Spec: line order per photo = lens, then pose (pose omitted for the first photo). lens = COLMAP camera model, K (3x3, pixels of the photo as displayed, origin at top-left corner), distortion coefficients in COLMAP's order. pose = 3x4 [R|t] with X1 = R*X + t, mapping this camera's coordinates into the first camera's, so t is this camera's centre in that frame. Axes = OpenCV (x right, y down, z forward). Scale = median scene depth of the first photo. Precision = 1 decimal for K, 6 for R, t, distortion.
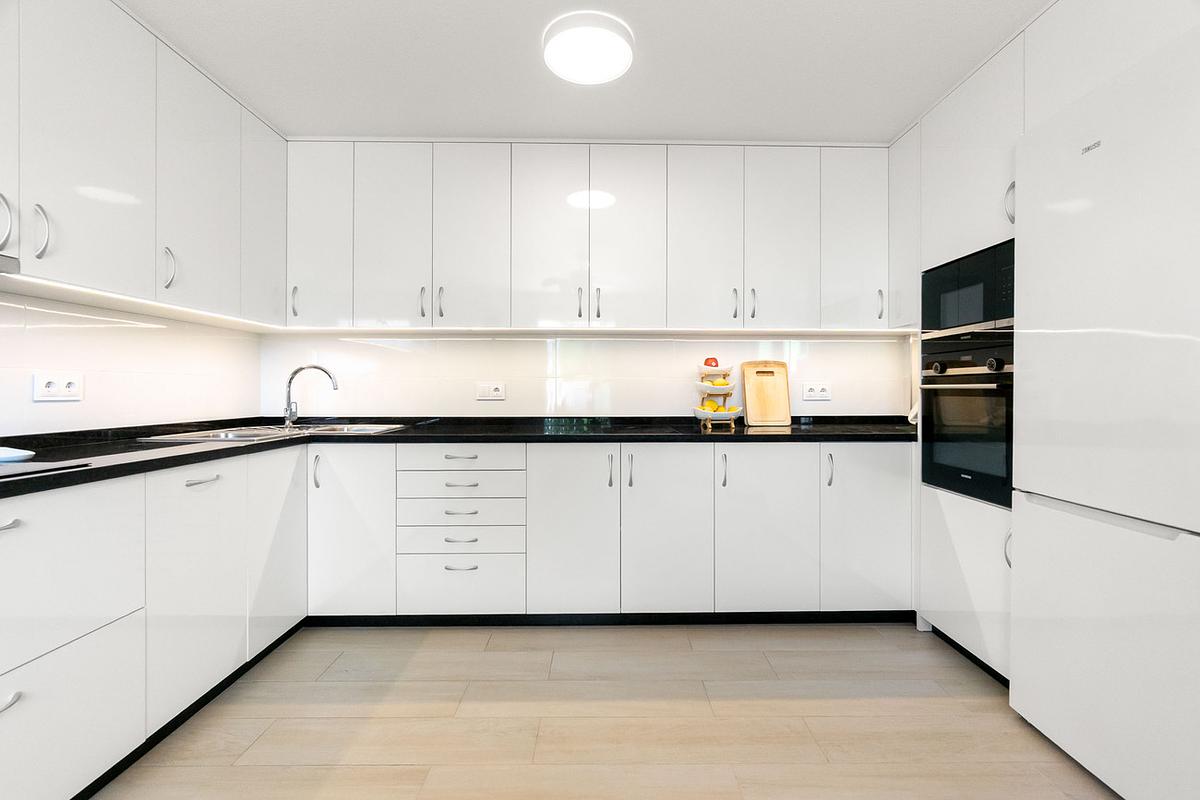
lens RADIAL K [[513.2, 0, 600.2], [0, 513.2, 394.1], [0, 0, 1]] dist [-0.001326, 0.000451]
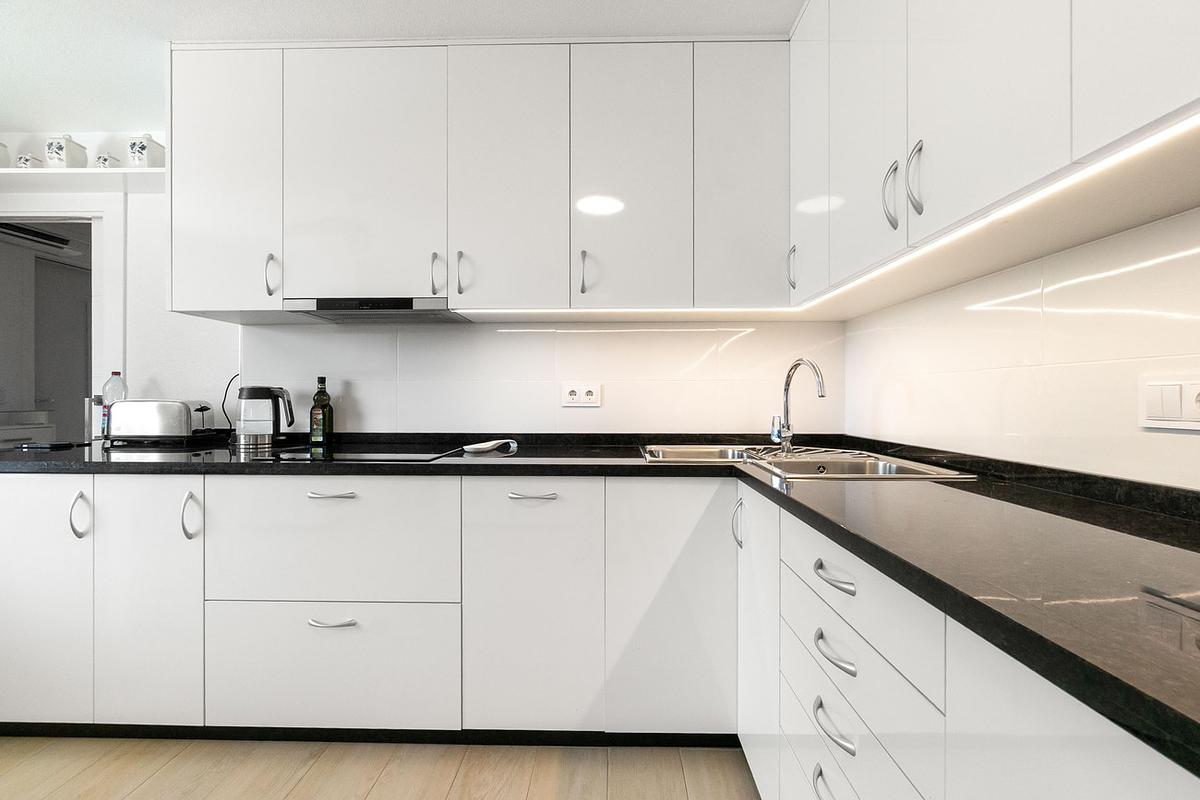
lens RADIAL K [[513.2, 0, 605.7], [0, 513.2, 404.3], [0, 0, 1]] dist [-0.001326, 0.000451]
pose [[-0.007240, 0.010202, -0.999922, 0.128672], [-0.008963, 0.999907, 0.010266, -0.004472], [0.999934, 0.009037, -0.007148, 1.053484]]
